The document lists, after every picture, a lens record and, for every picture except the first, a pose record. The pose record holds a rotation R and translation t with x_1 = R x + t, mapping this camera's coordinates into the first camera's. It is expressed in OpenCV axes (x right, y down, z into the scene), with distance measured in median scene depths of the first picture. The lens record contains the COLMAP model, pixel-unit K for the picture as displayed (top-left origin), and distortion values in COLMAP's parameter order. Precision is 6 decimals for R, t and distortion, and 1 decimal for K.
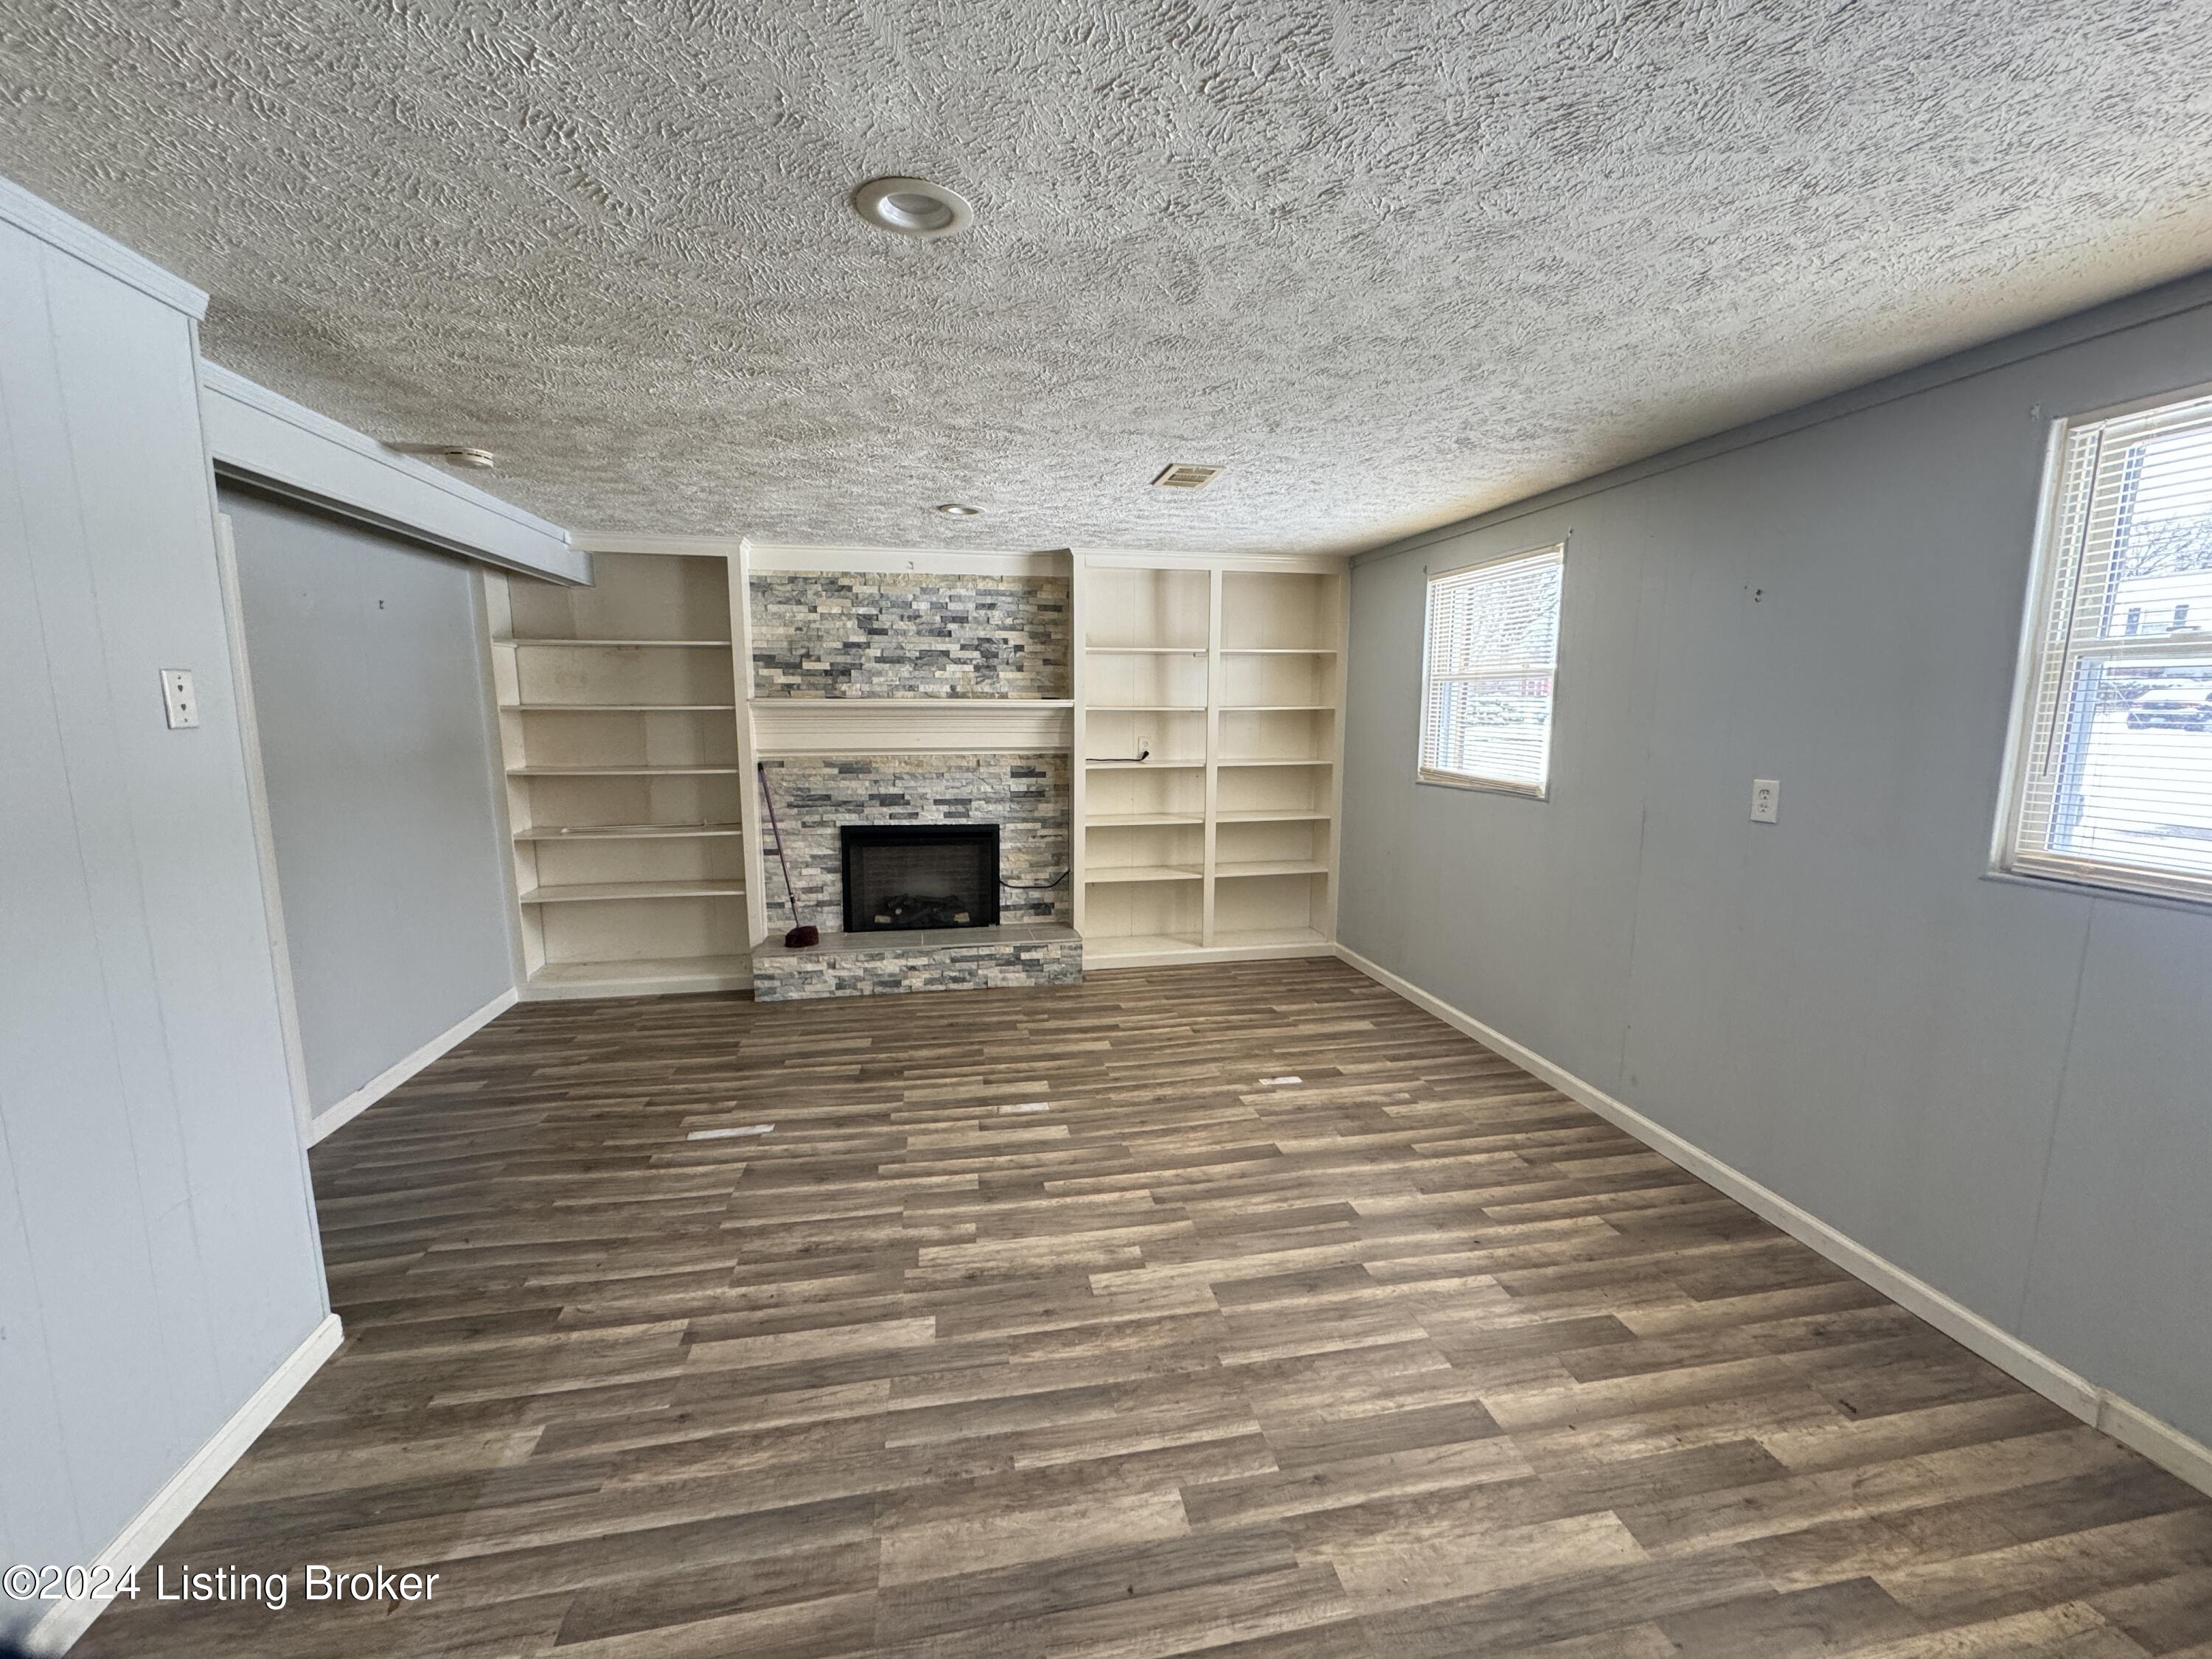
lens RADIAL K [[875.4, 0, 1104.2], [0, 875.4, 829.4], [0, 0, 1]] dist [-0.002594, 0.000260]
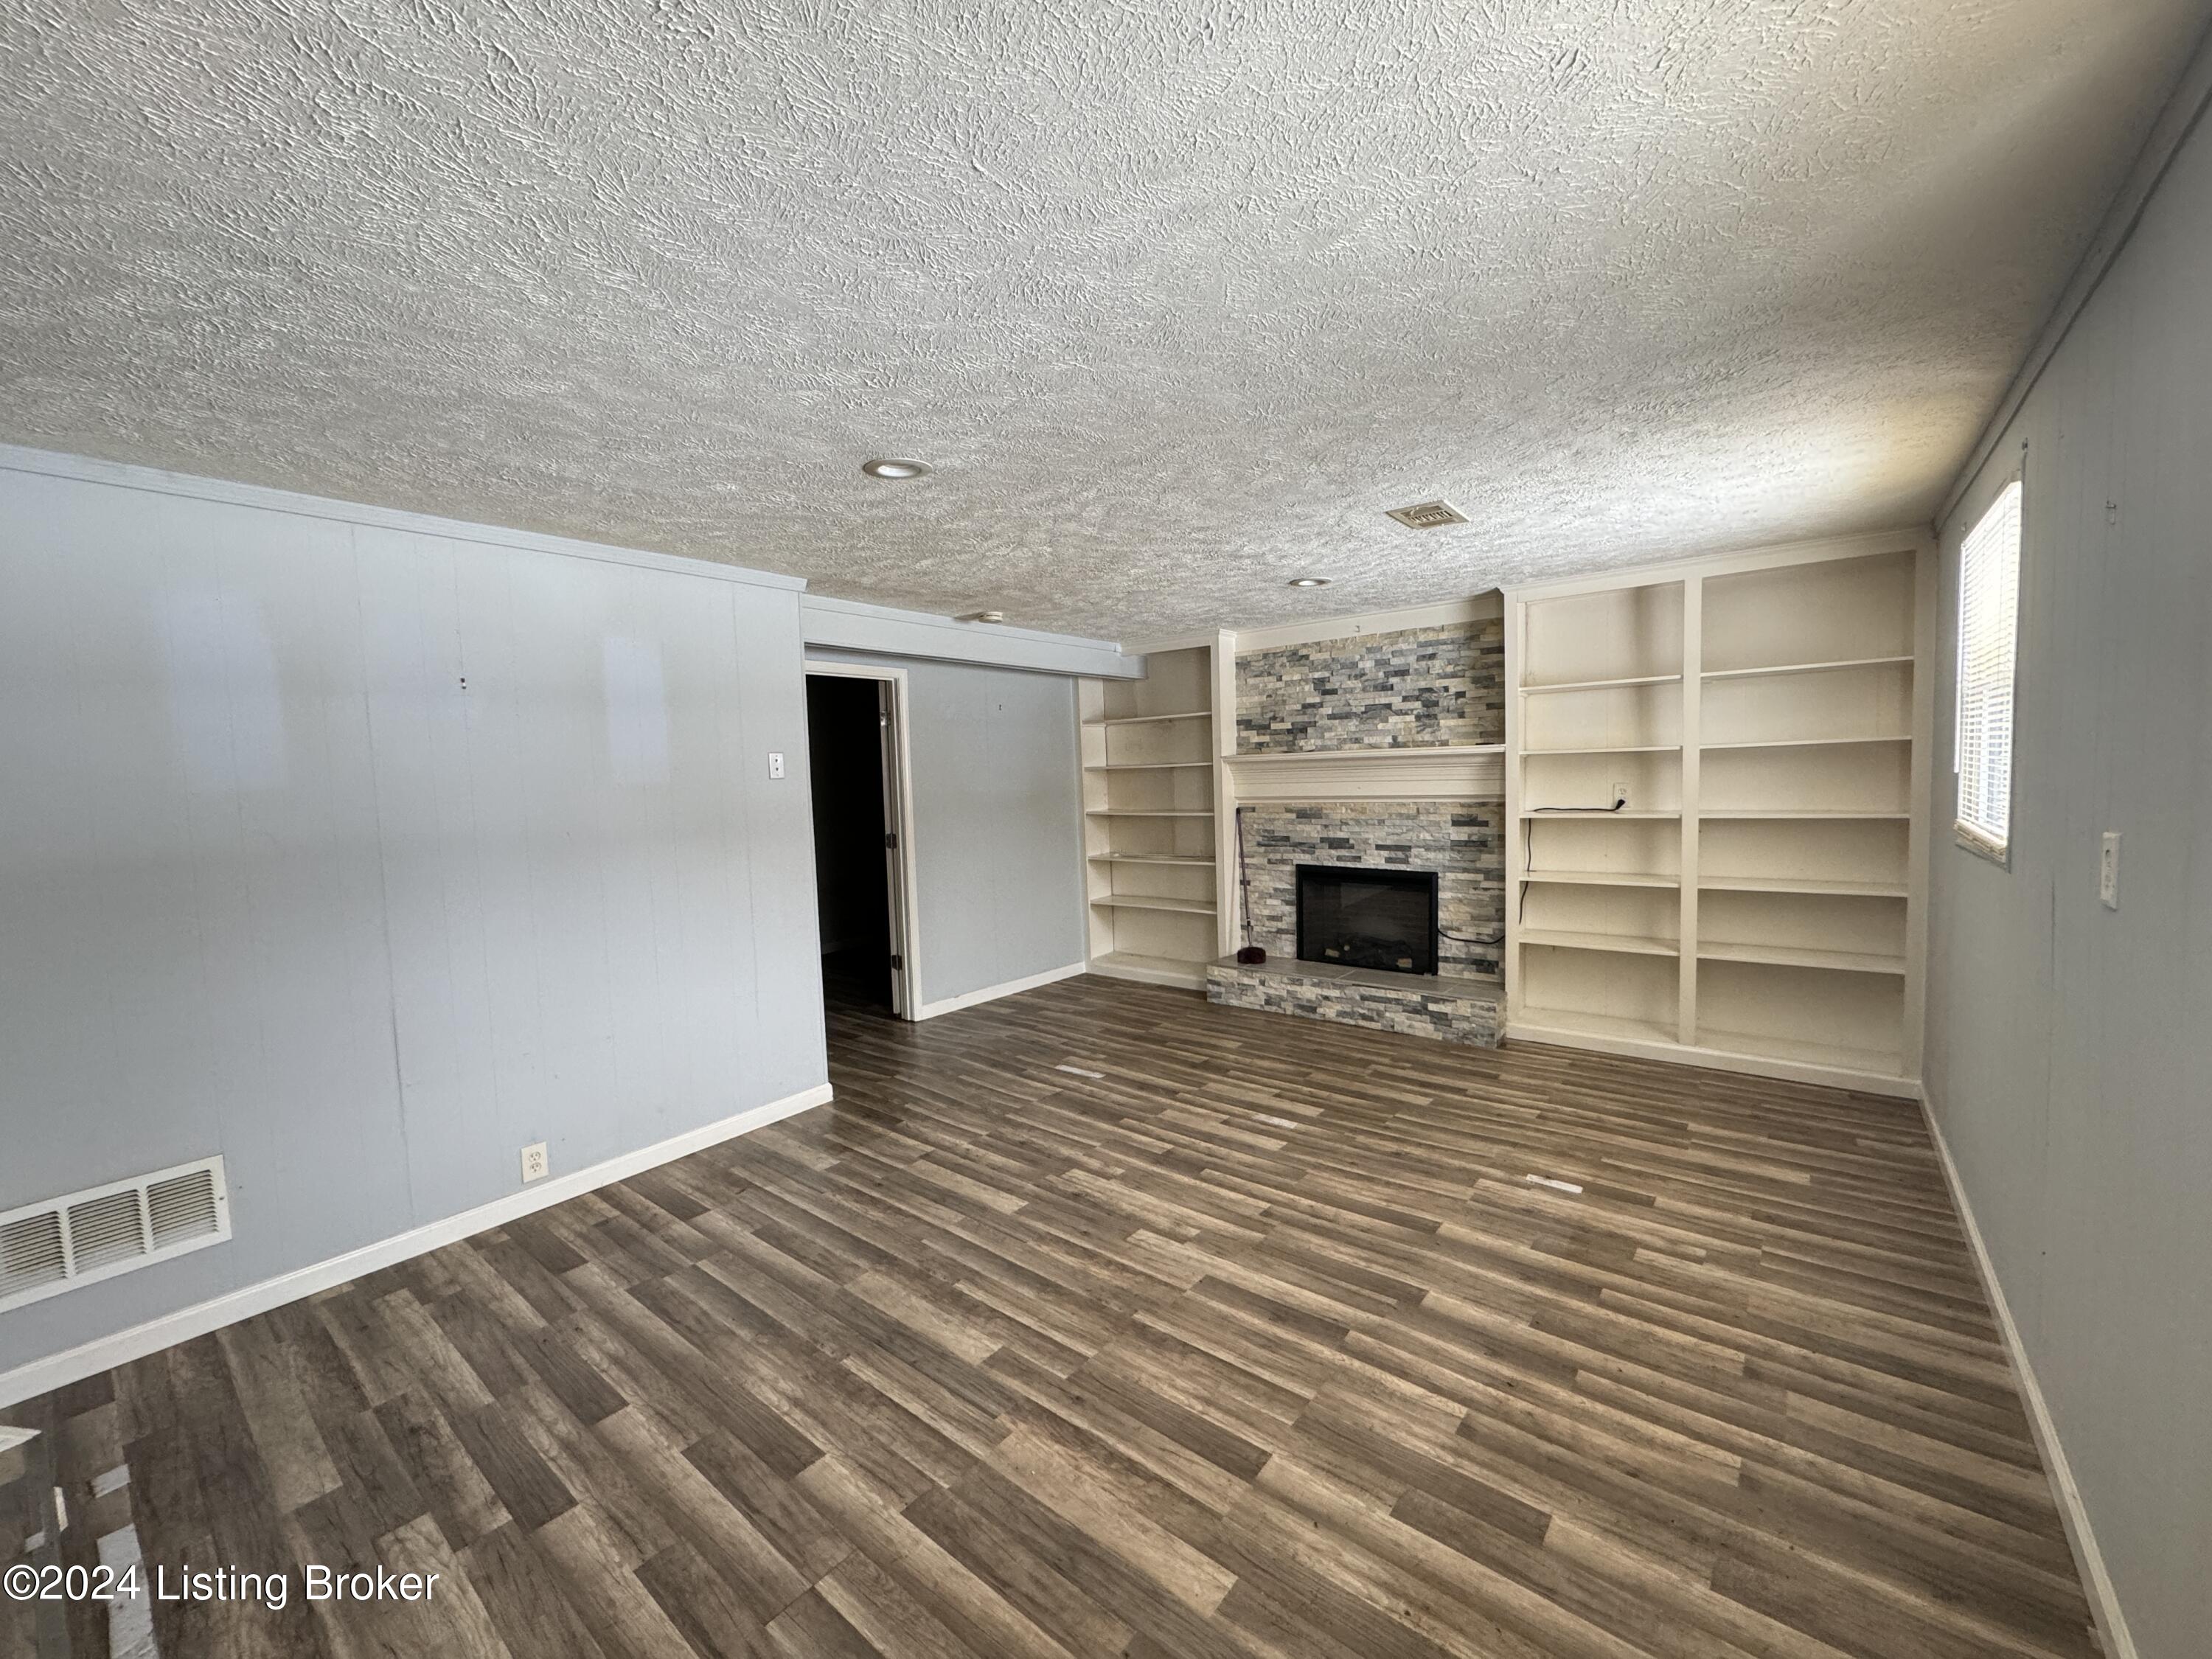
lens RADIAL K [[875.4, 0, 1104.2], [0, 875.4, 829.4], [0, 0, 1]] dist [-0.002594, 0.000260]
pose [[0.645961, 0.026570, -0.762908, 0.418697], [-0.077167, 0.996548, -0.030631, 0.005123], [0.759460, 0.078658, 0.645781, 0.076299]]
